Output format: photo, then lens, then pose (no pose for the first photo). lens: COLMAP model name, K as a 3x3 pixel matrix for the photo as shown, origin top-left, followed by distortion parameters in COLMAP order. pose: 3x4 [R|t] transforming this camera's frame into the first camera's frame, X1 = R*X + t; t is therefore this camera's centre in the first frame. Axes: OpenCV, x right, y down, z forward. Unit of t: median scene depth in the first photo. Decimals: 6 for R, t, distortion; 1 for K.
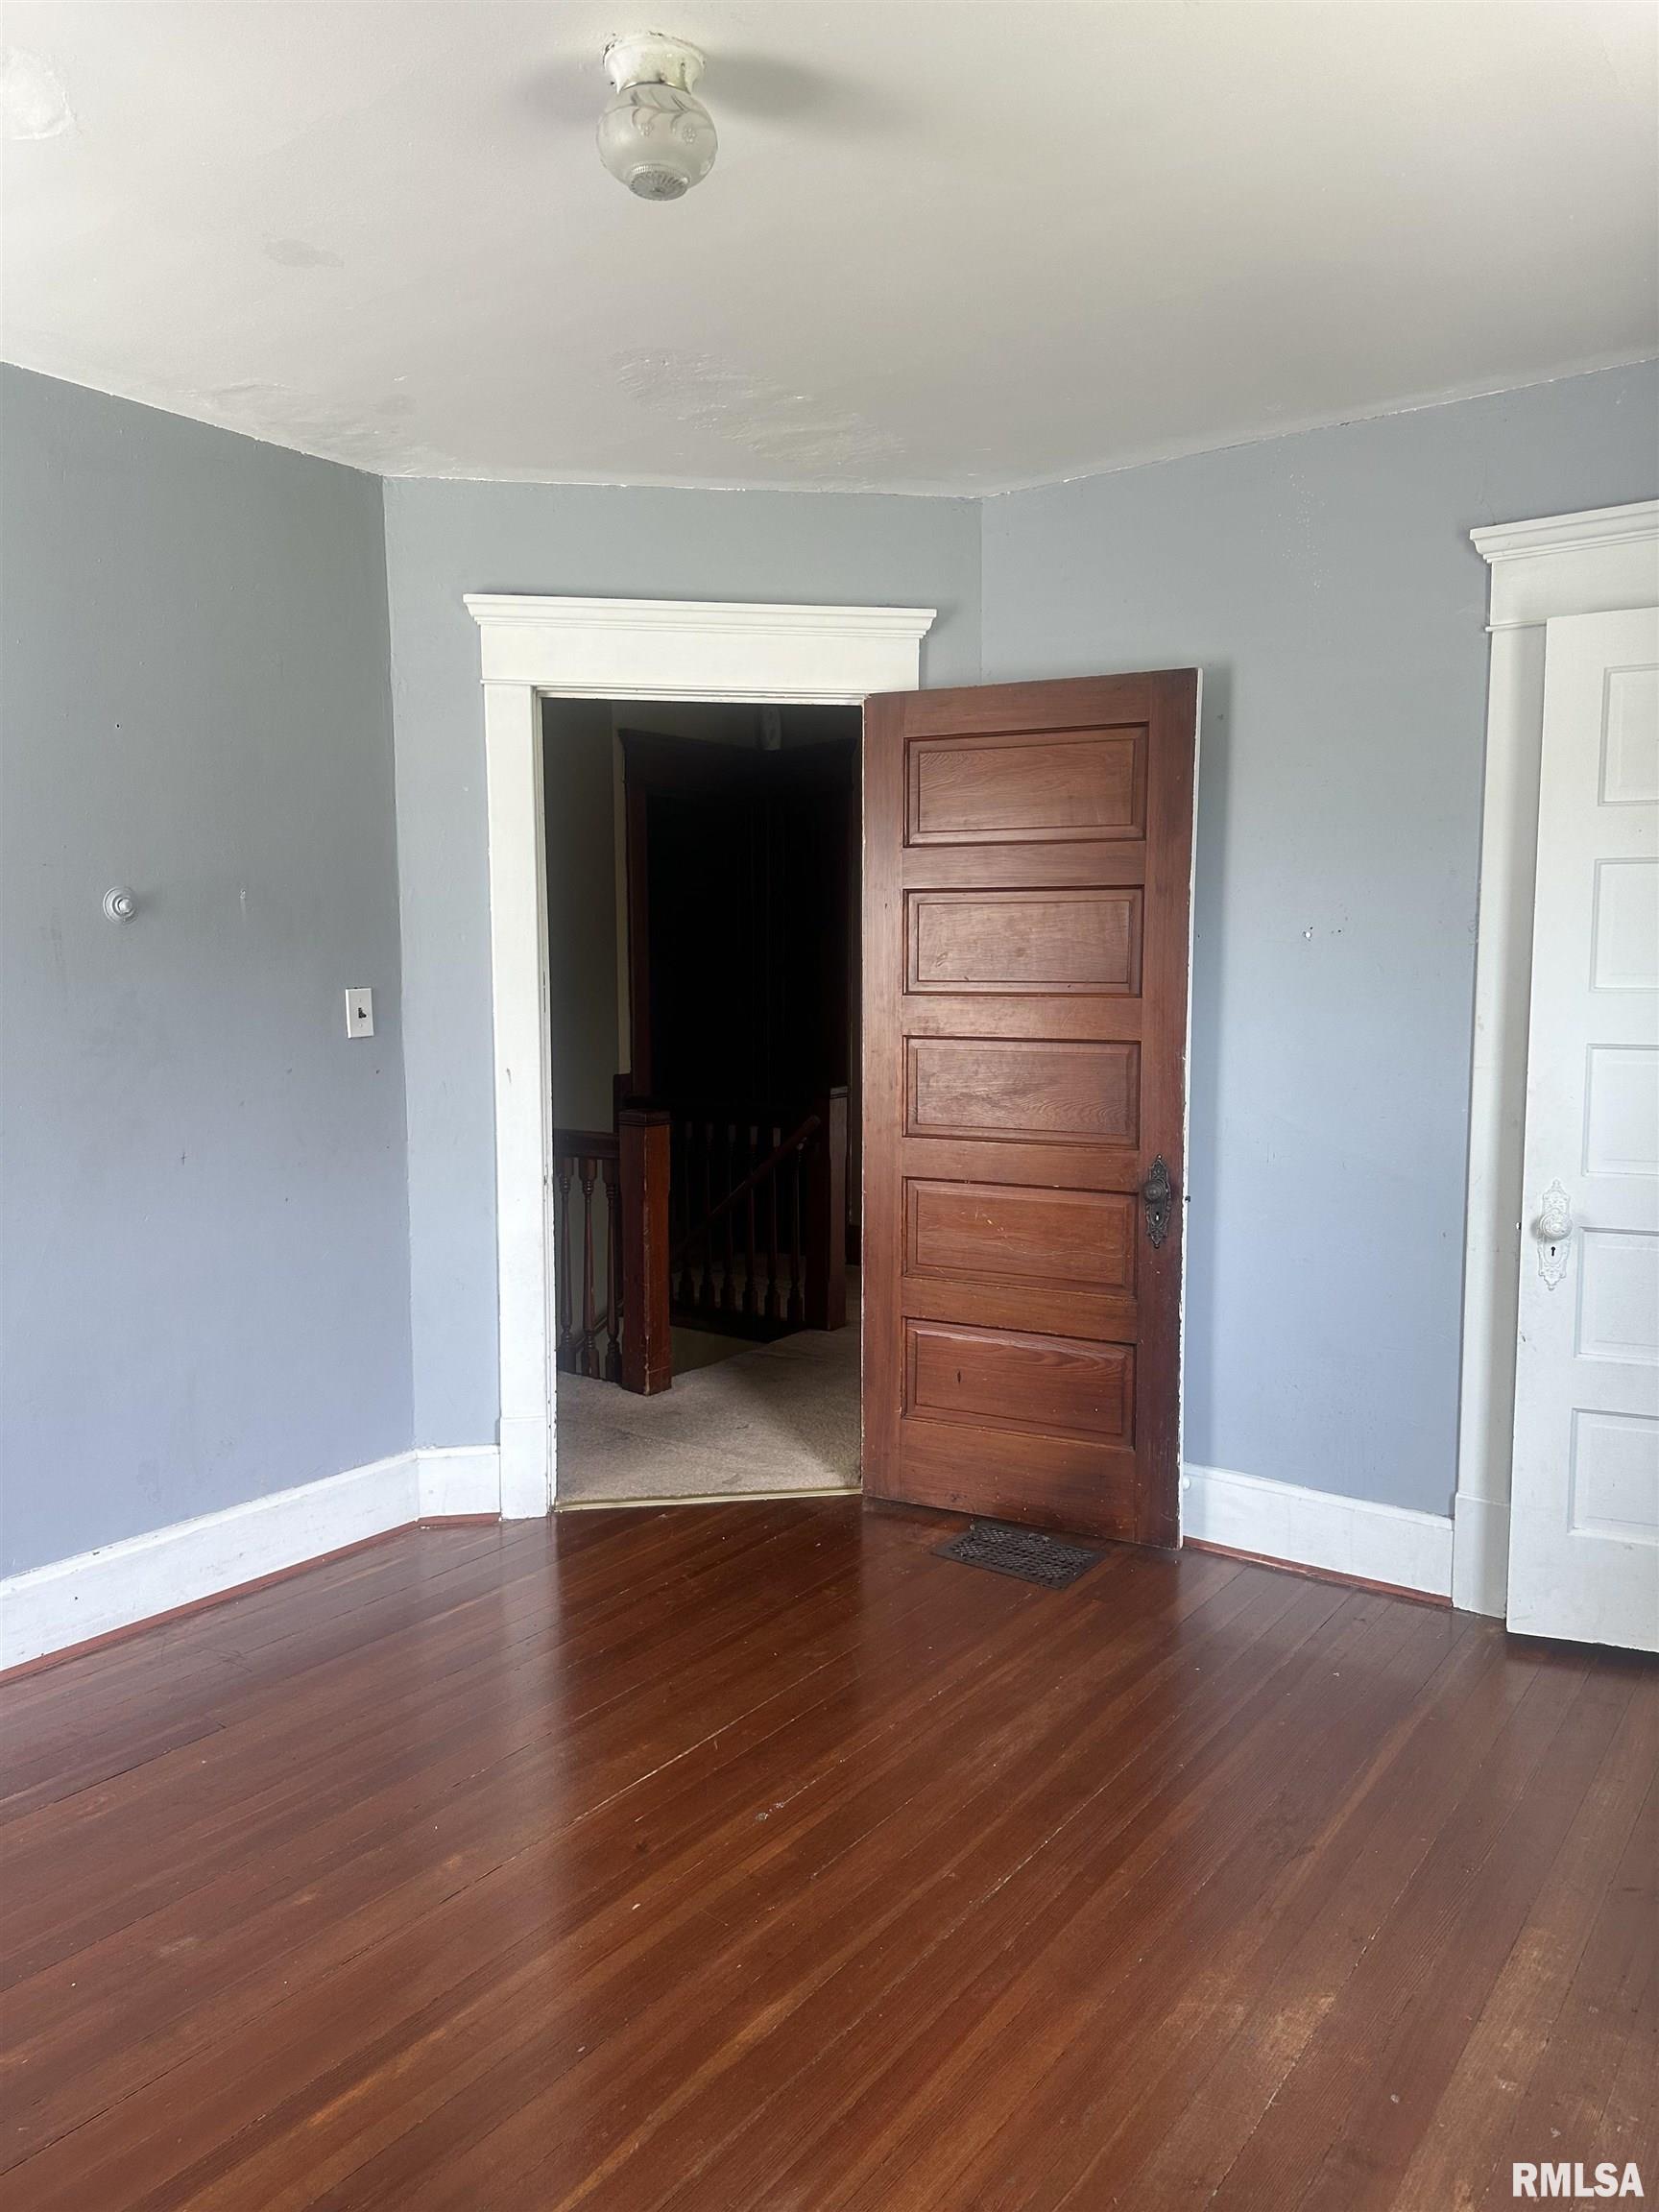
lens RADIAL K [[1567.7, 0, 820.3], [0, 1567.7, 1099.2], [0, 0, 1]] dist [0.077376, -0.047927]
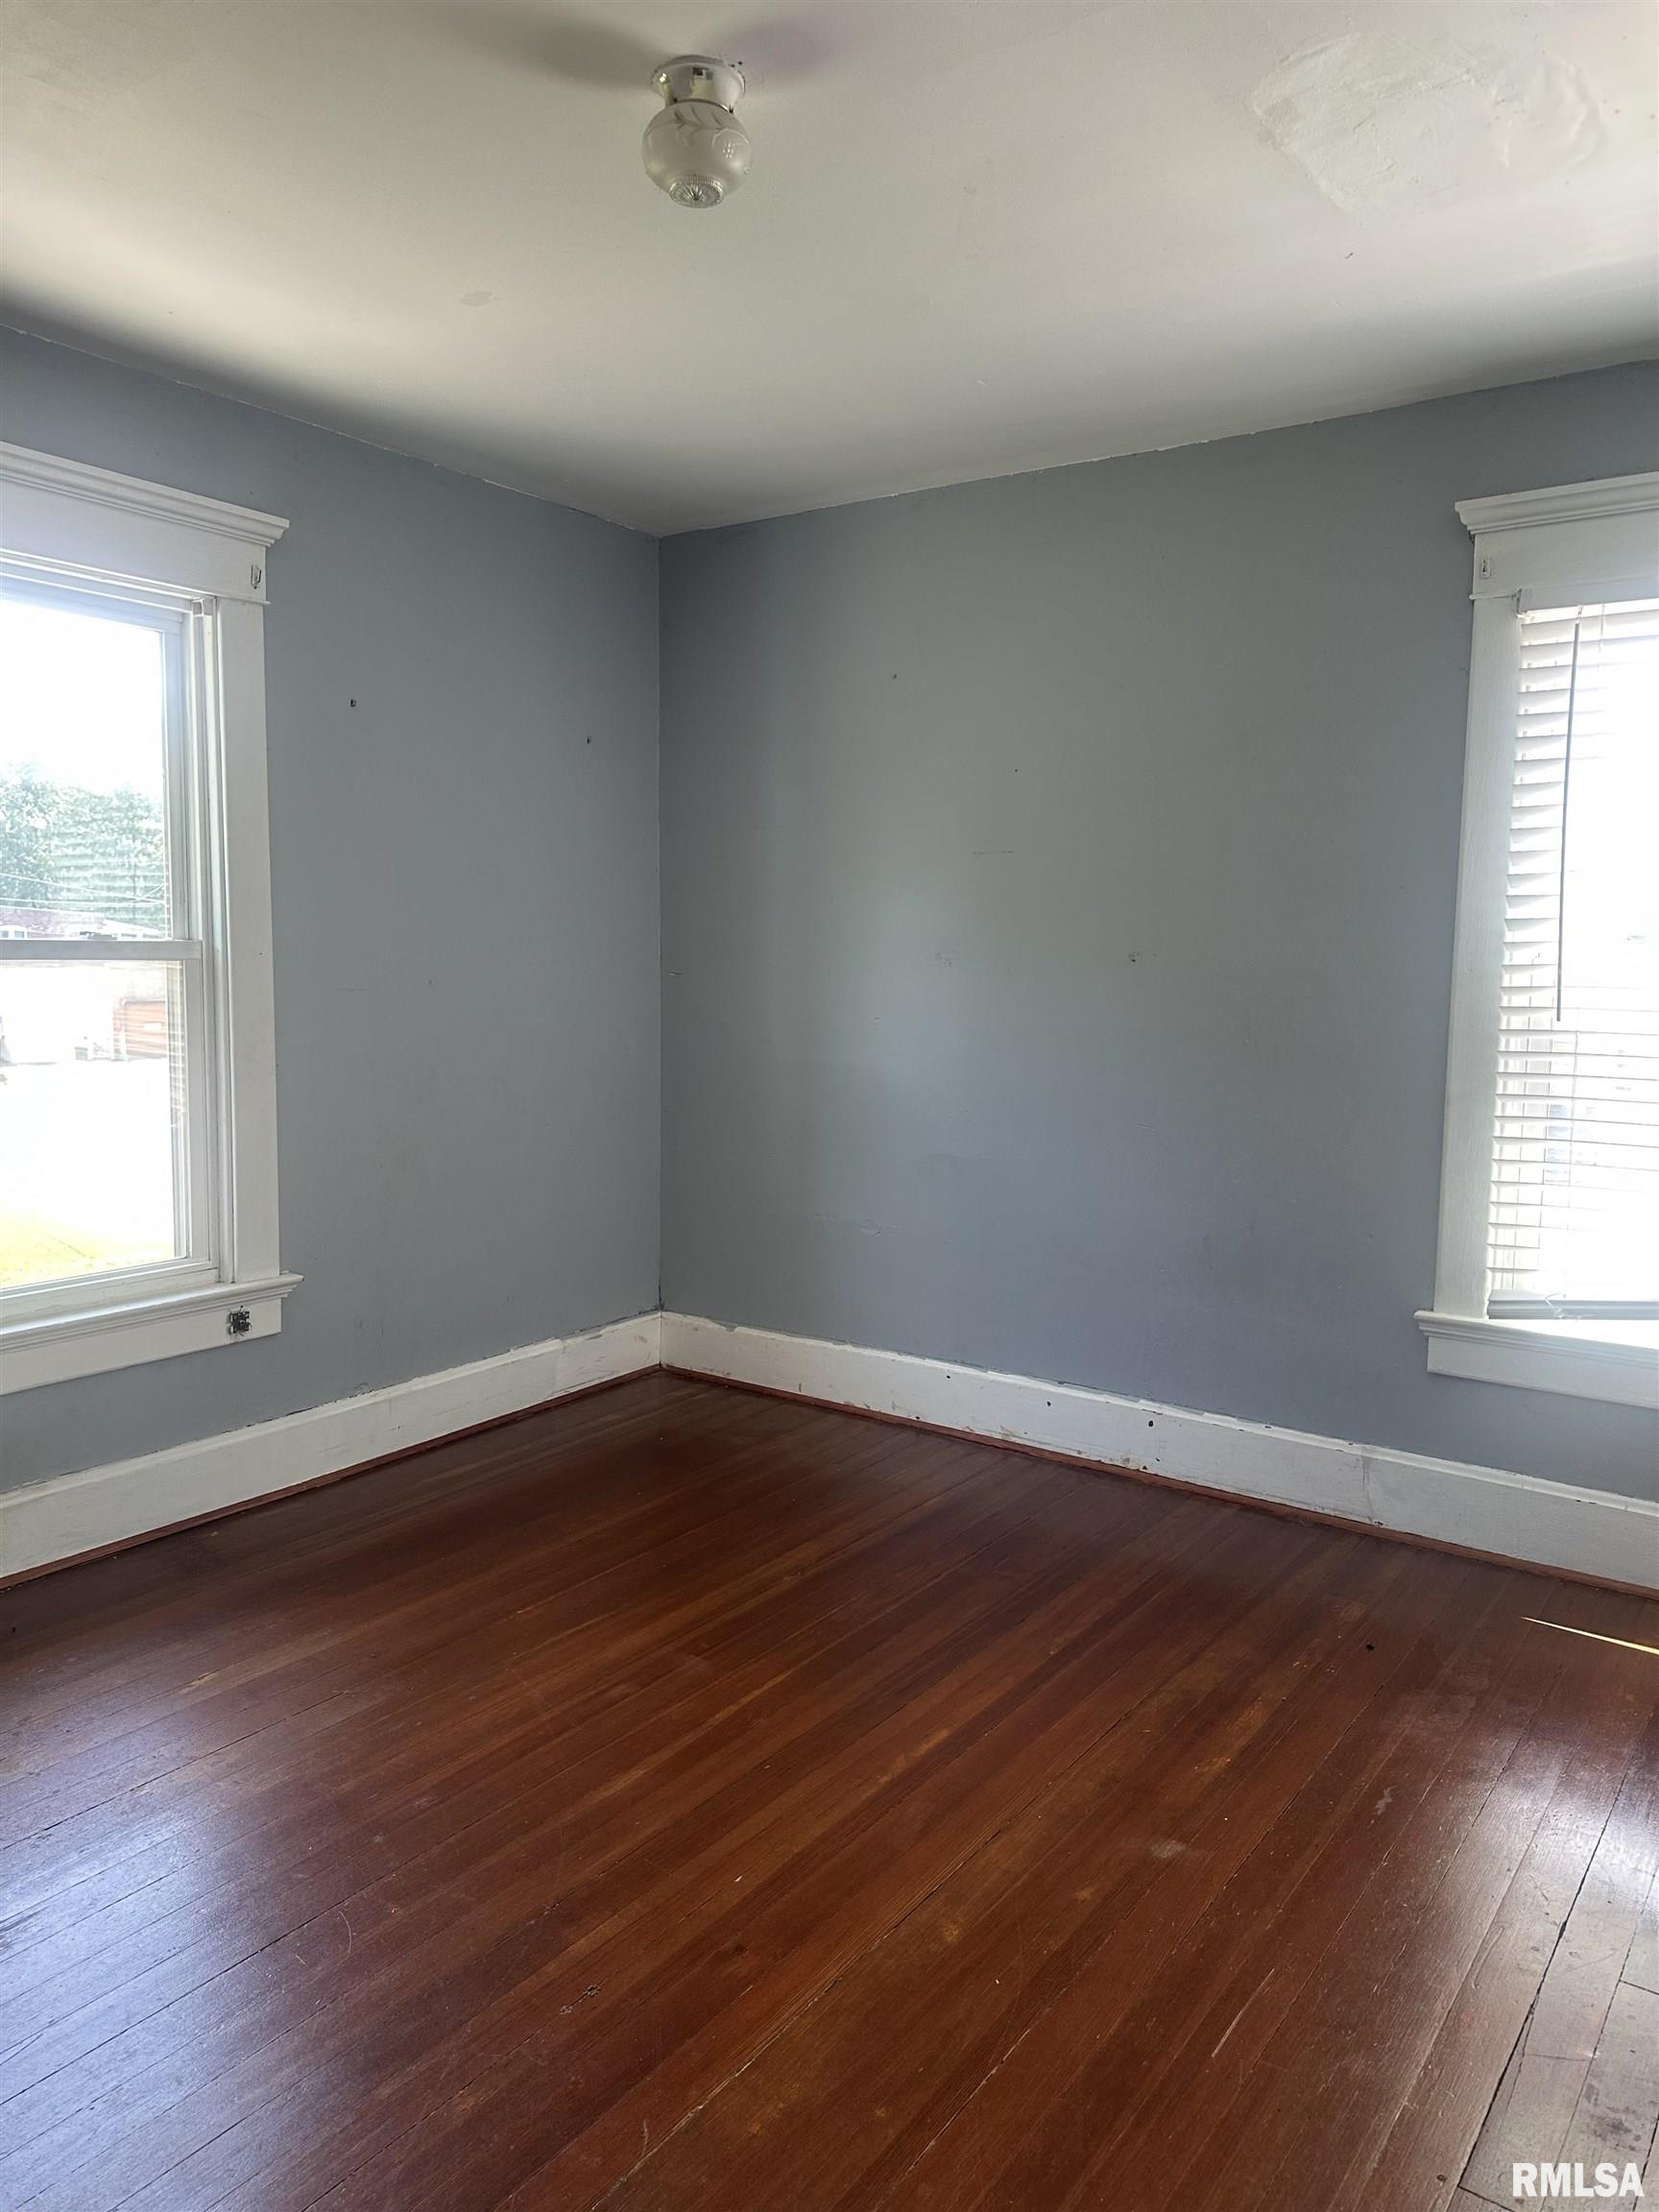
lens RADIAL K [[1567.0, 0, 829.5], [0, 1567.0, 1106.0], [0, 0, 1]] dist [0.032520, -0.026967]
pose [[-0.999847, -0.005588, -0.016572, -0.114114], [-0.008800, 0.979629, 0.200622, -0.112283], [0.015114, 0.200738, -0.979528, 1.380392]]
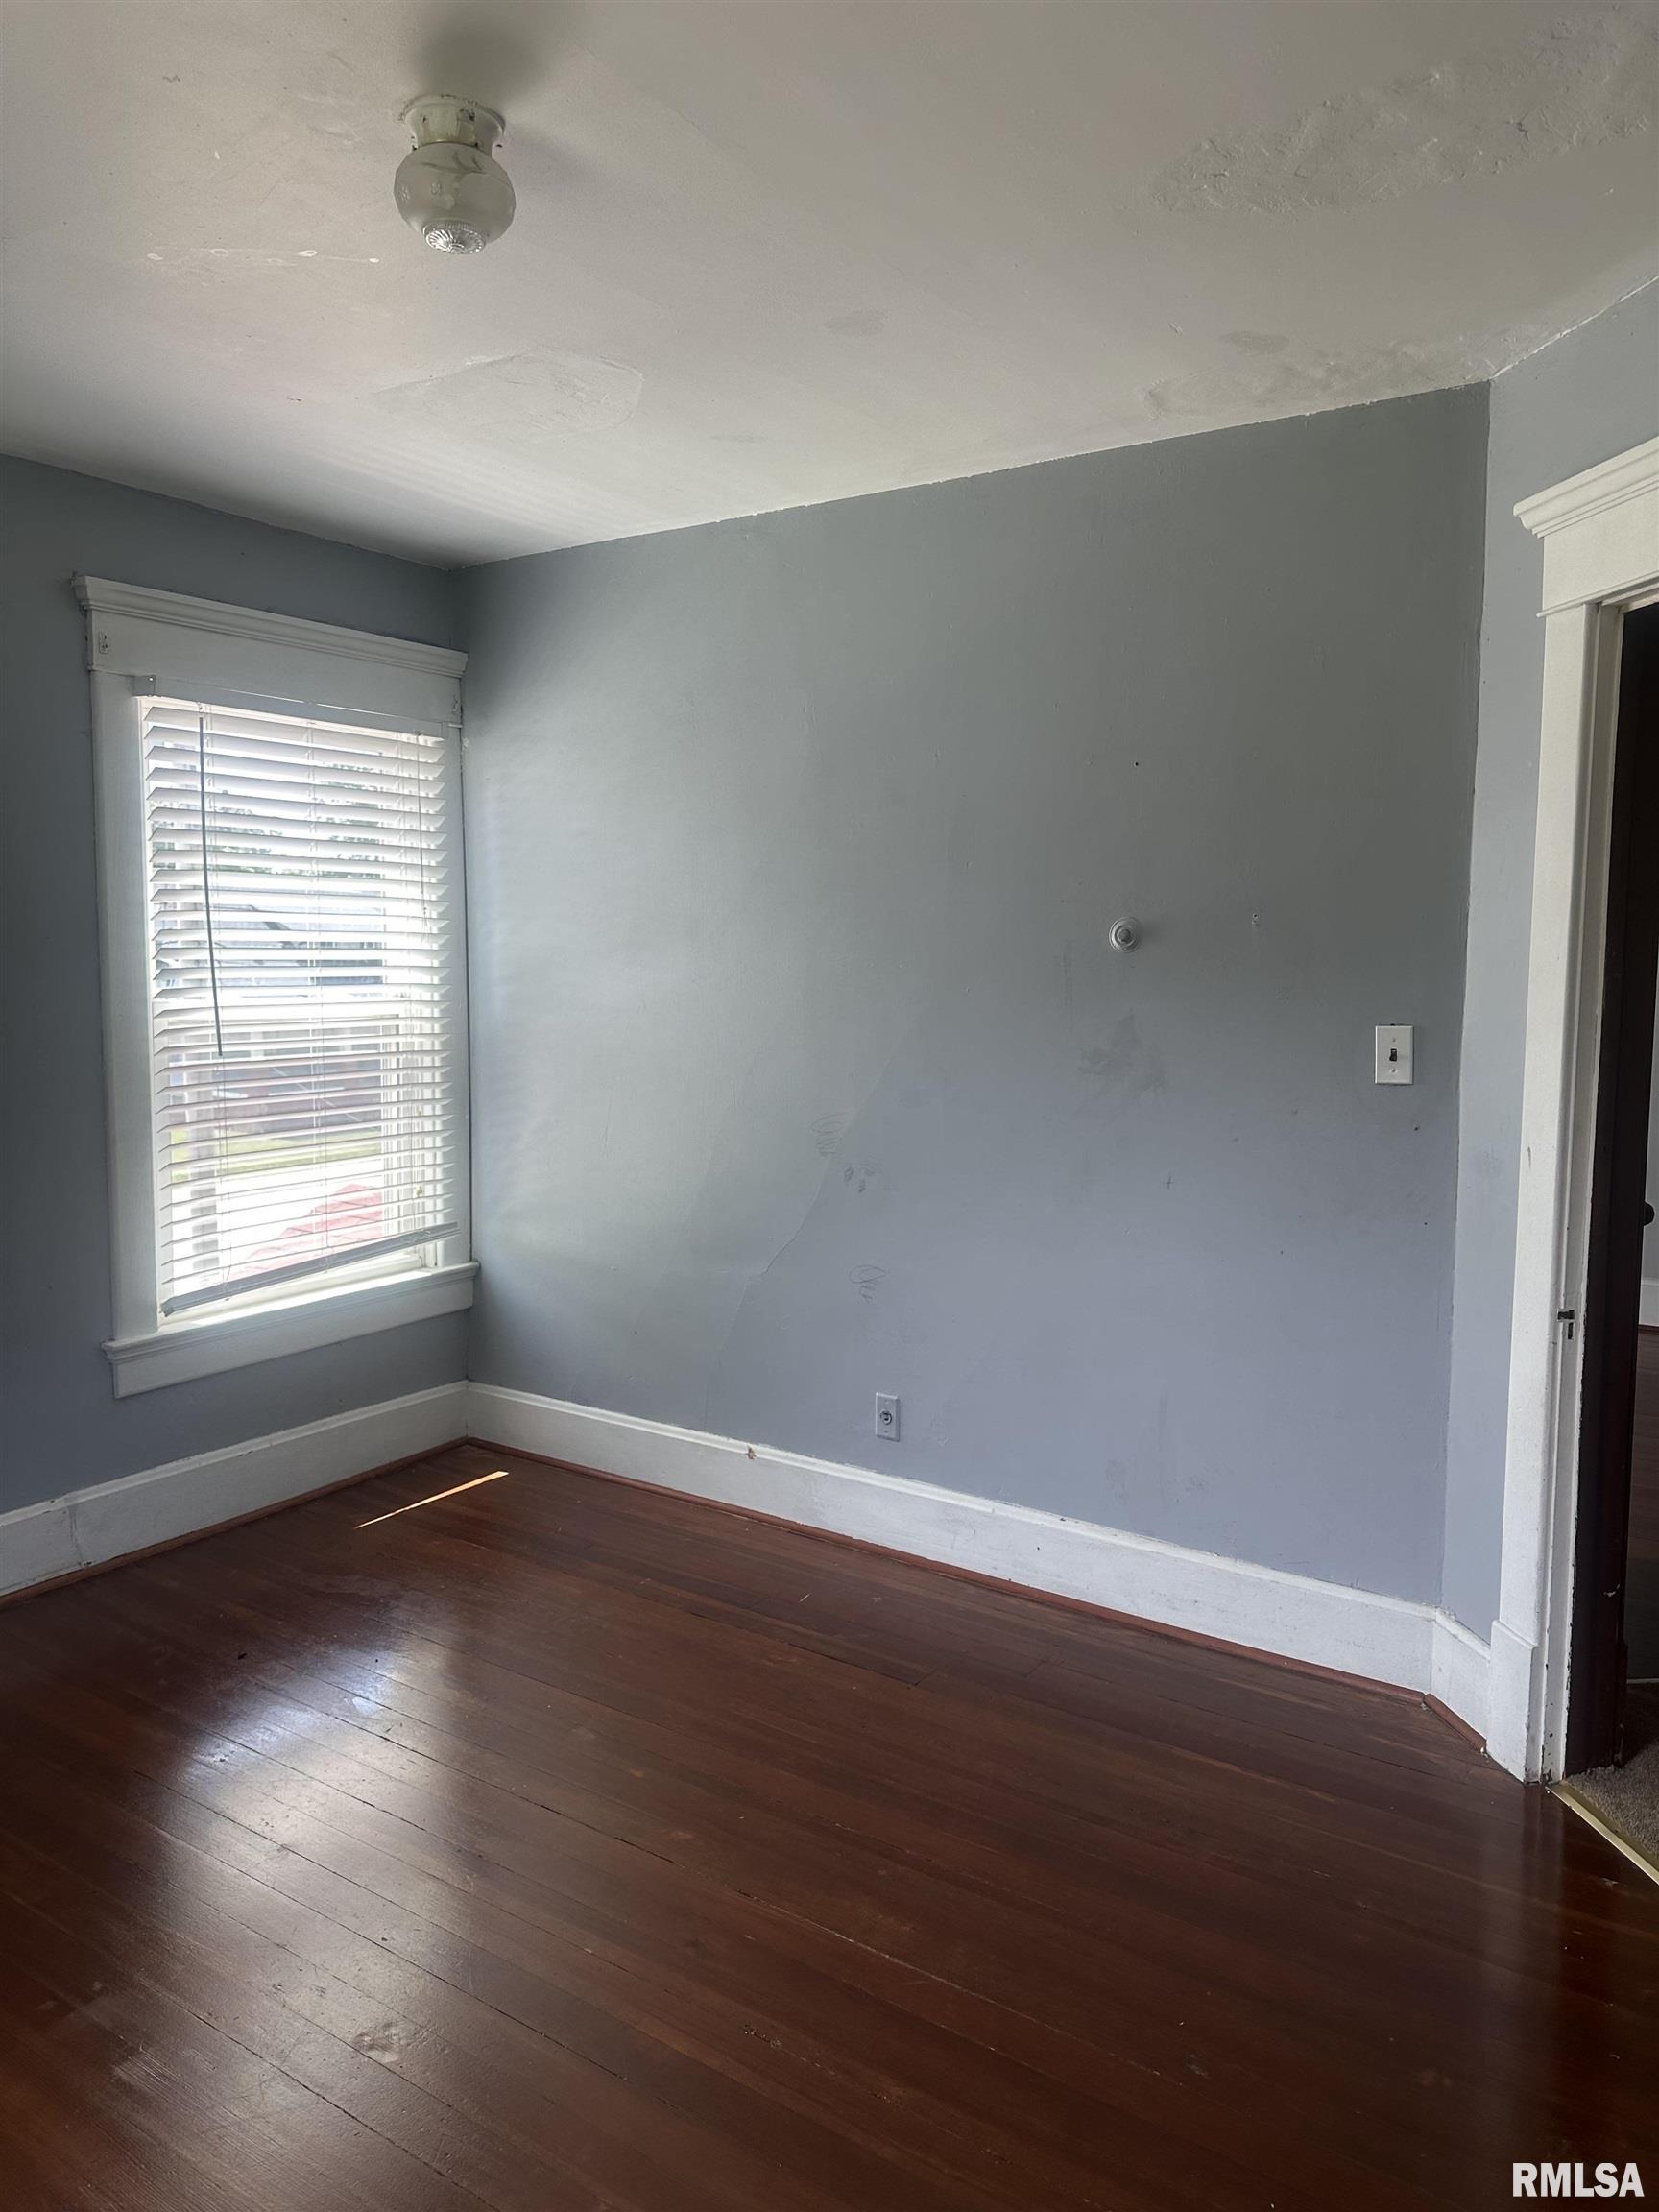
lens RADIAL K [[1546.7, 0, 847.6], [0, 1546.7, 1098.4], [0, 0, 1]] dist [0.096397, -0.139418]
pose [[0.051990, 0.098155, -0.993812, 0.602500], [-0.102281, 0.990448, 0.092472, -0.092395], [0.993396, 0.096841, 0.061533, 0.783673]]
